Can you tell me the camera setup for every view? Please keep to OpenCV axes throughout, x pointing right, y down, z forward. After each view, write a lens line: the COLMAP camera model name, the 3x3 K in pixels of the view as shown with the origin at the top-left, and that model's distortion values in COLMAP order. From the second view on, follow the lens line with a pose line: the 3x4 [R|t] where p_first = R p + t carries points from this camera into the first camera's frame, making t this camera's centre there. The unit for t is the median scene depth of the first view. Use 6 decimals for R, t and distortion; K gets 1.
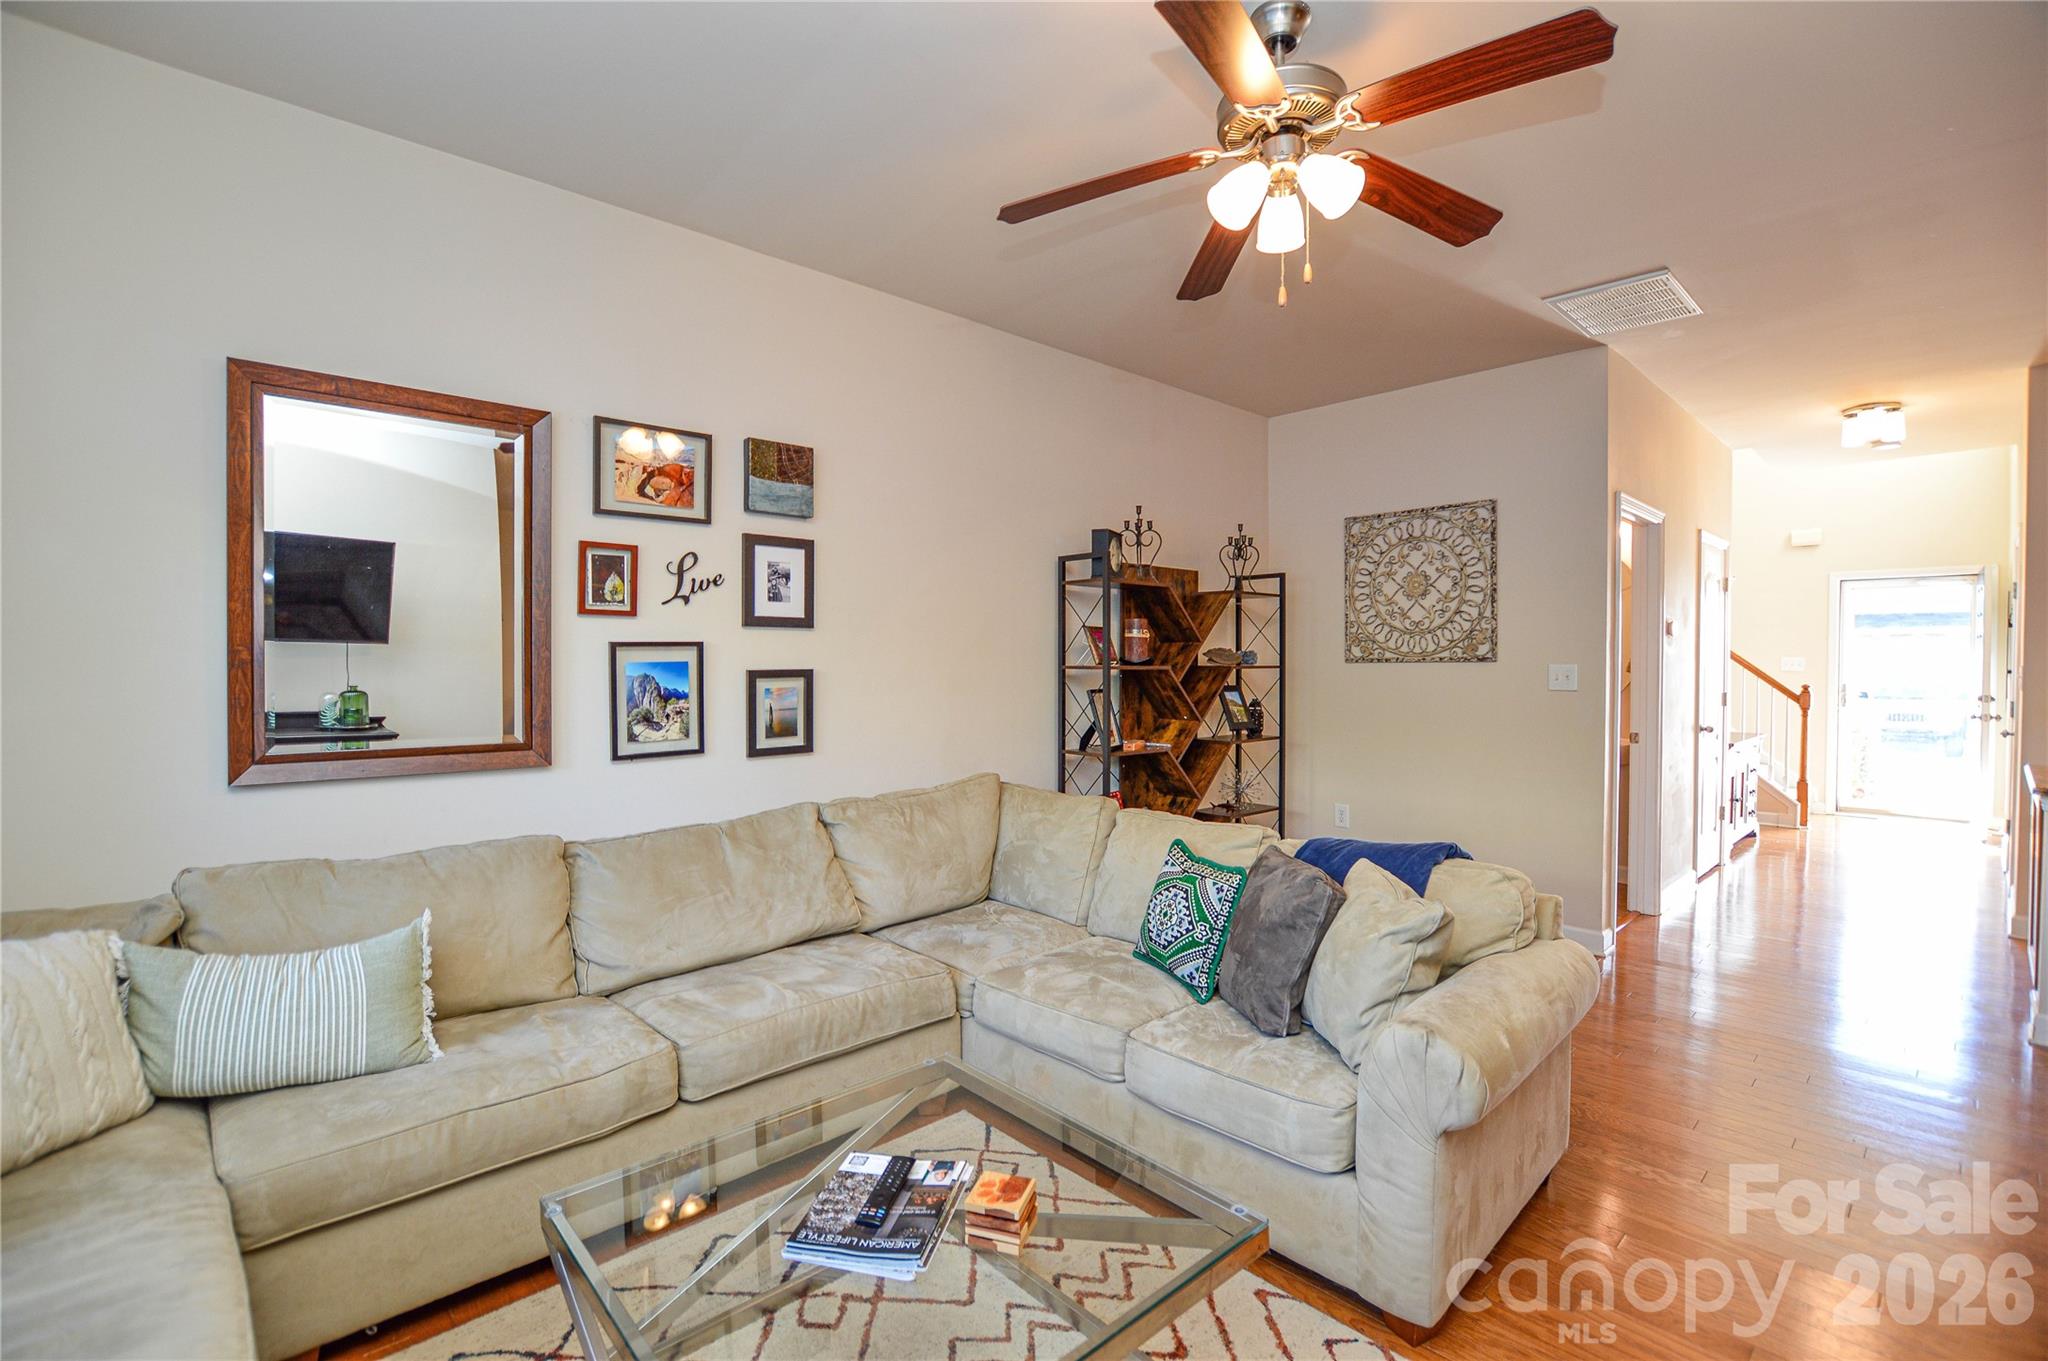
lens RADIAL K [[932.1, 0, 1024.0], [0, 932.1, 680.5], [0, 0, 1]] dist [-0.032916, 0.004851]
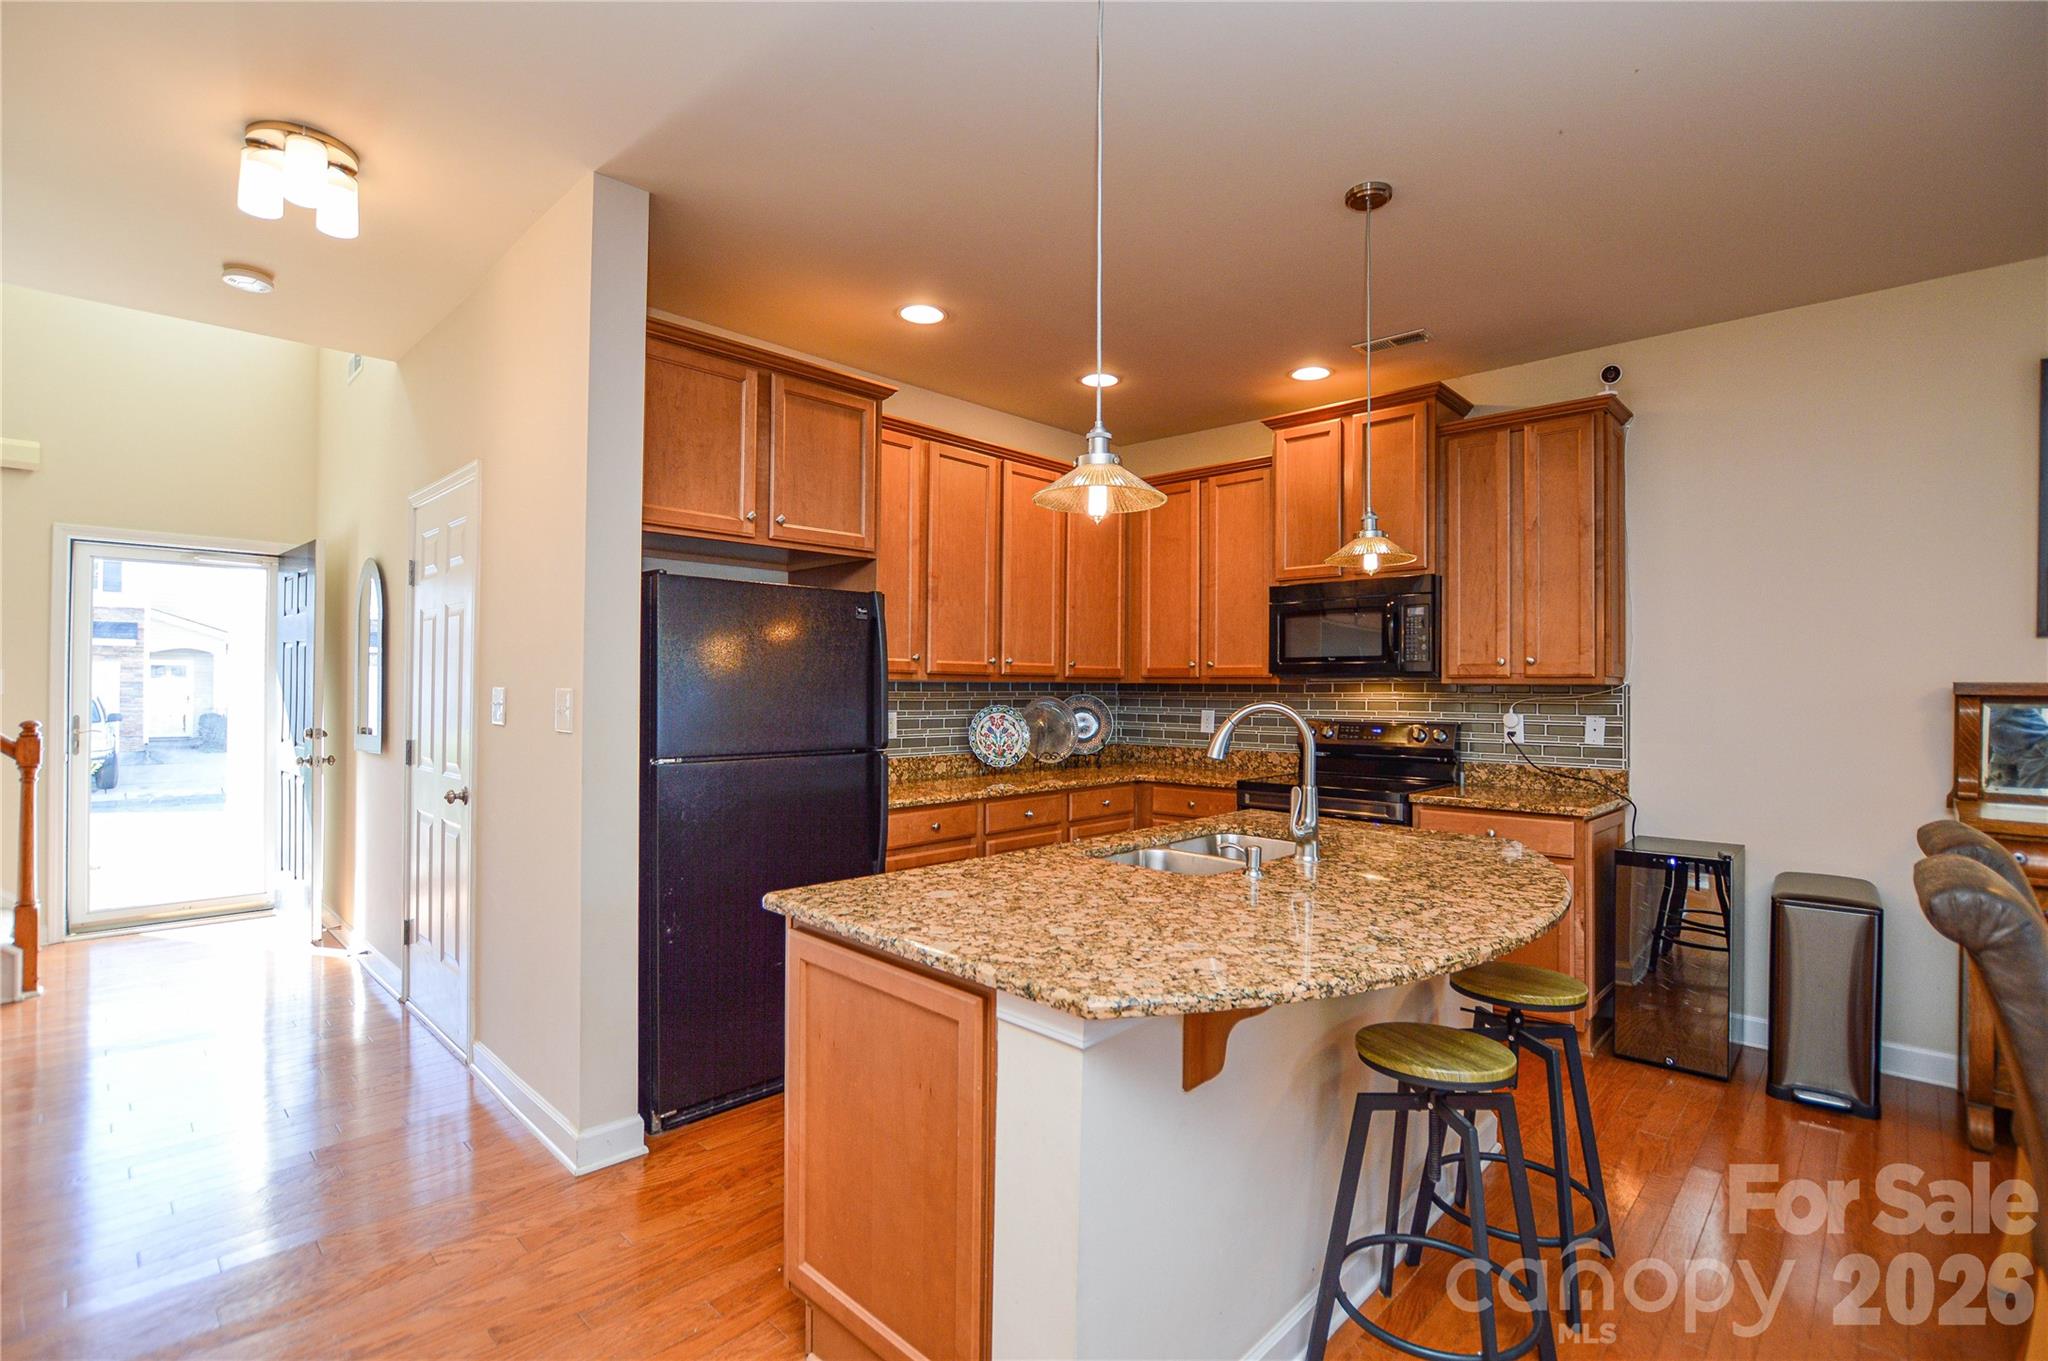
lens RADIAL K [[949.2, 0, 1024.0], [0, 949.2, 680.5], [0, 0, 1]] dist [-0.025368, 0.000896]
pose [[-0.038308, 0.003448, 0.999260, 0.302054], [0.011043, 0.999934, -0.003027, -0.011006], [-0.999205, 0.010919, -0.038343, 0.444270]]
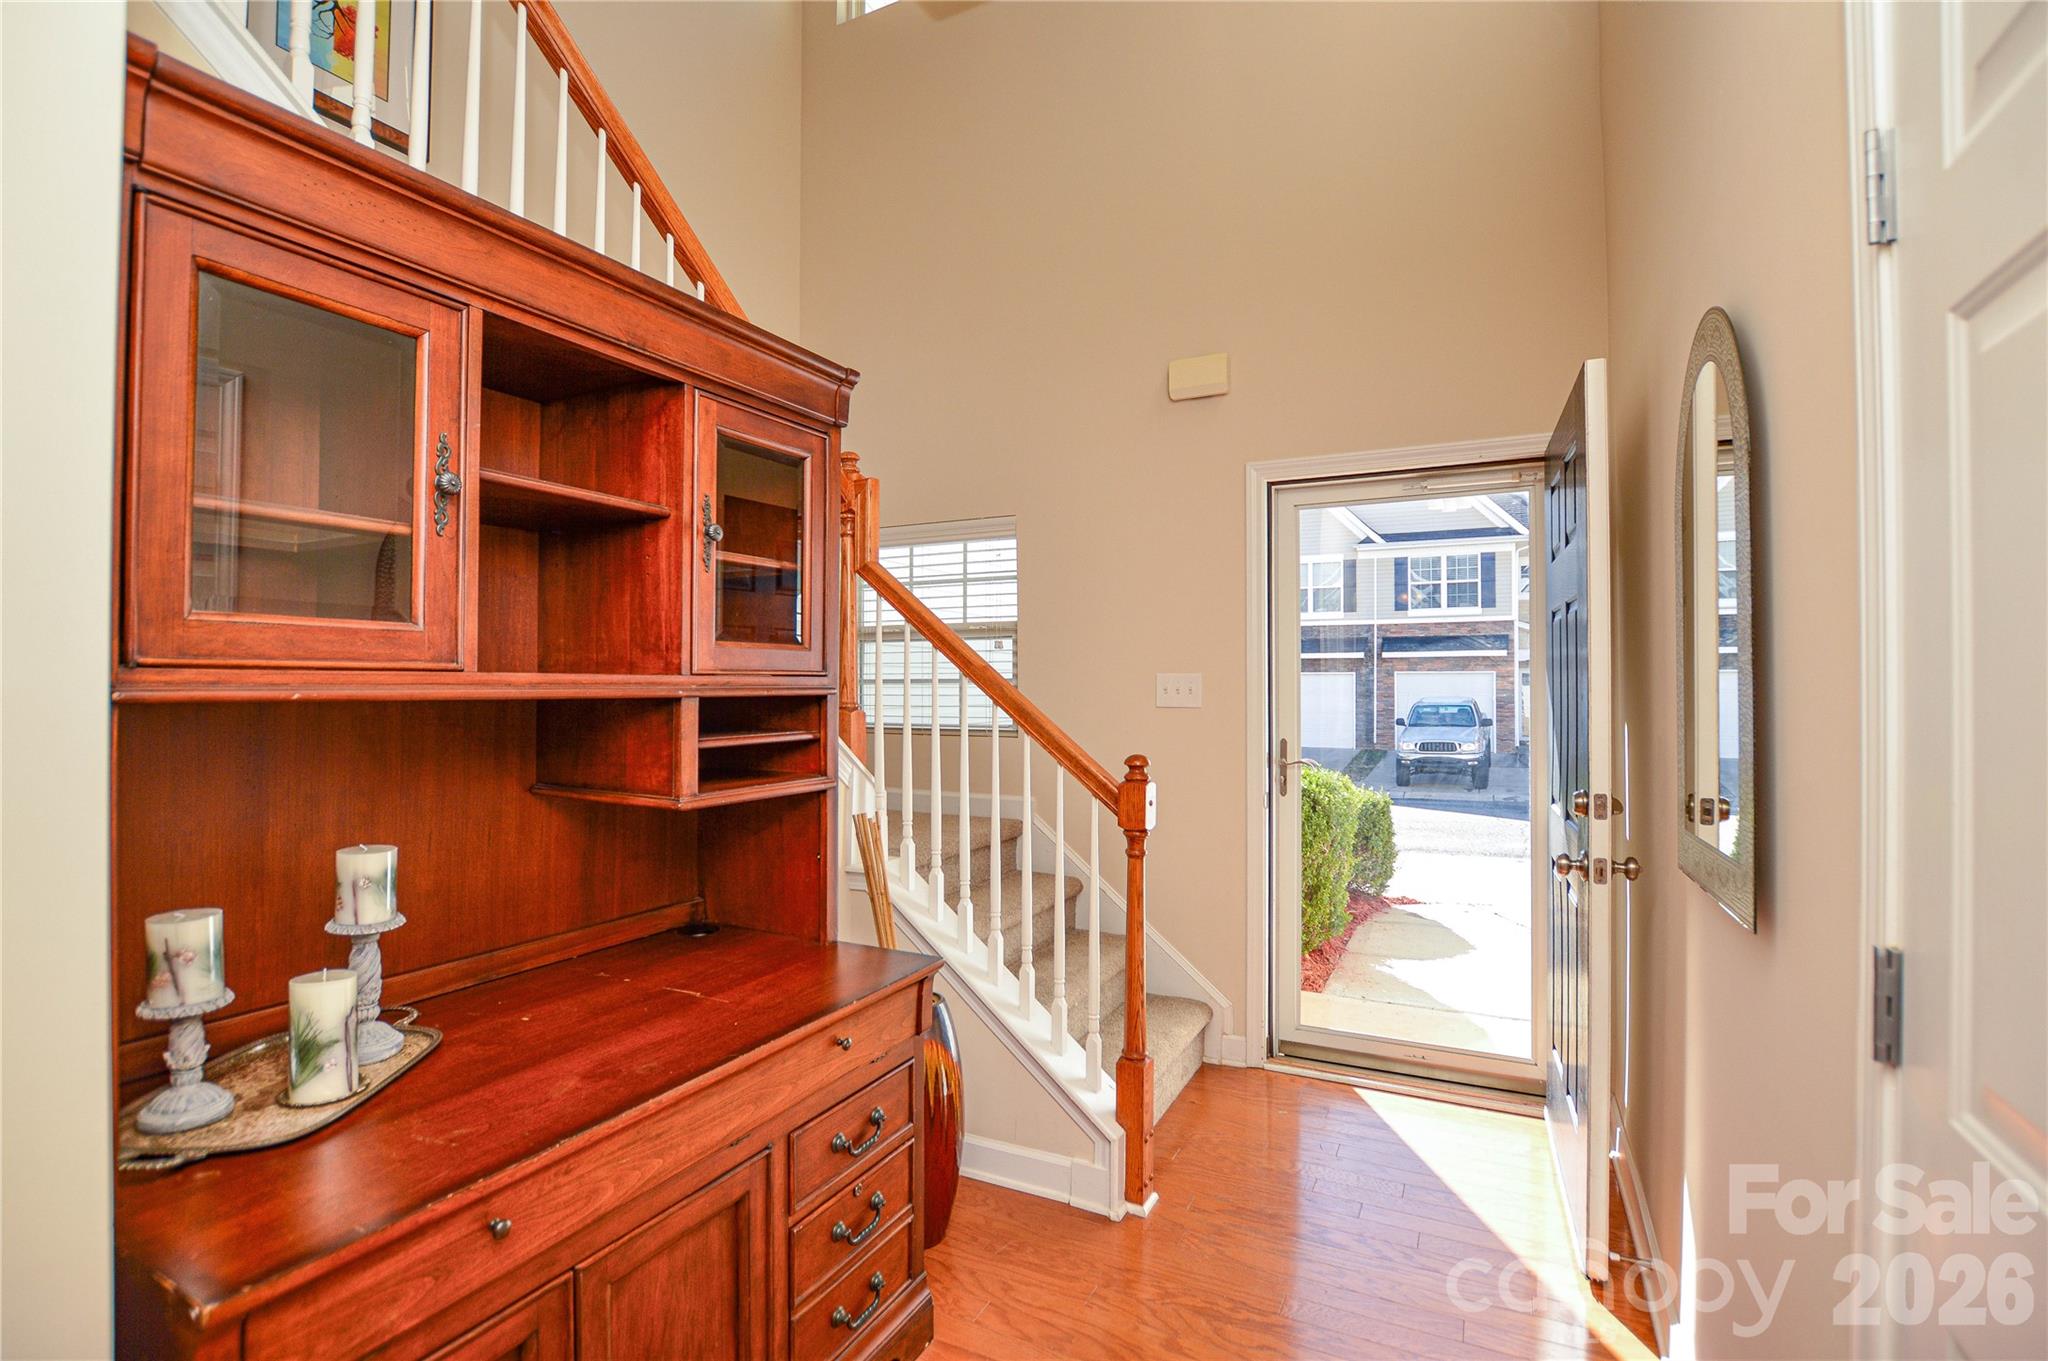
lens RADIAL K [[932.1, 0, 1024.0], [0, 932.1, 680.5], [0, 0, 1]] dist [-0.032916, 0.004851]
pose [[0.942488, -0.000819, 0.334238, 0.707895], [0.009519, 0.999657, -0.024390, -0.014348], [-0.334103, 0.026169, 0.942173, 0.701477]]
